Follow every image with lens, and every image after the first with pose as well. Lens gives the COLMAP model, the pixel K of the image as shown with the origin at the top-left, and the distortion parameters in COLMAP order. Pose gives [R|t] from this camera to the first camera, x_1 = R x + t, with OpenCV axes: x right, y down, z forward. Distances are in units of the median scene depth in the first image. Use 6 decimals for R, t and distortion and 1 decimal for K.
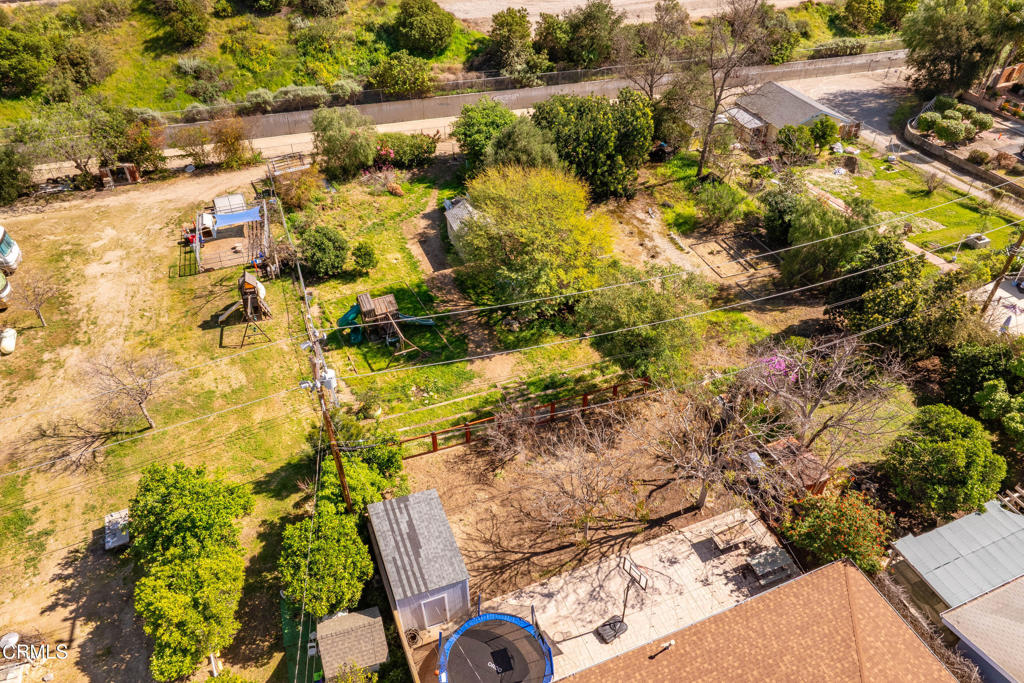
lens RADIAL K [[723.5, 0, 516.8], [0, 723.5, 338.4], [0, 0, 1]] dist [-0.053118, 0.026677]
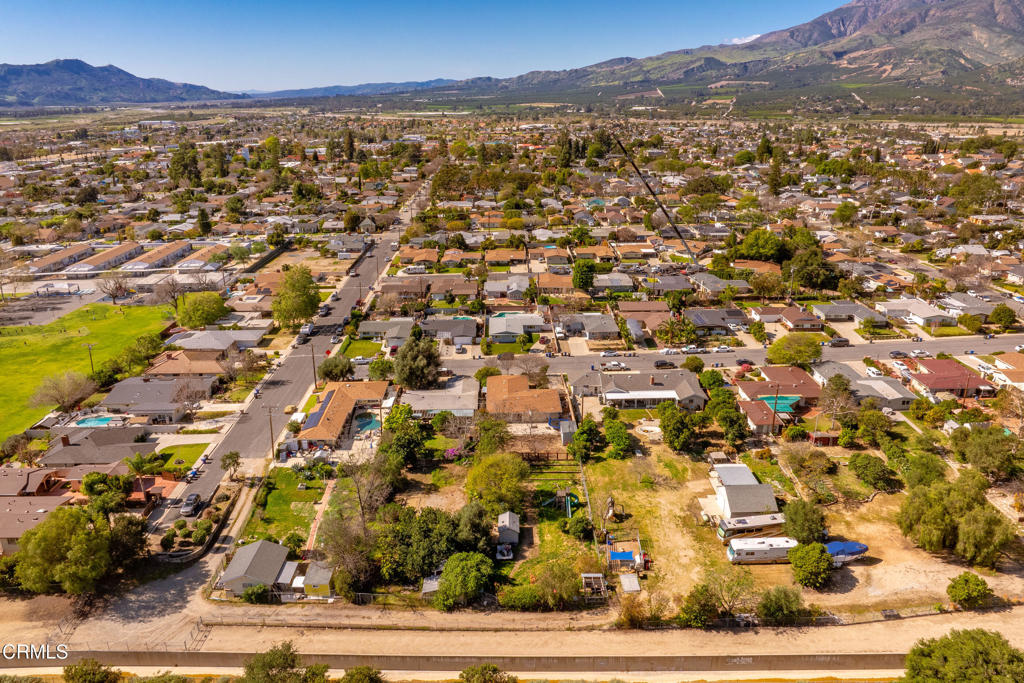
lens RADIAL K [[721.2, 0, 518.1], [0, 721.2, 340.2], [0, 0, 1]] dist [-0.035060, -0.002687]
pose [[-0.936338, -0.113631, 0.332202, -0.598638], [0.227715, 0.523634, 0.820946, -1.790408], [-0.267238, 0.844331, -0.464424, 1.261125]]
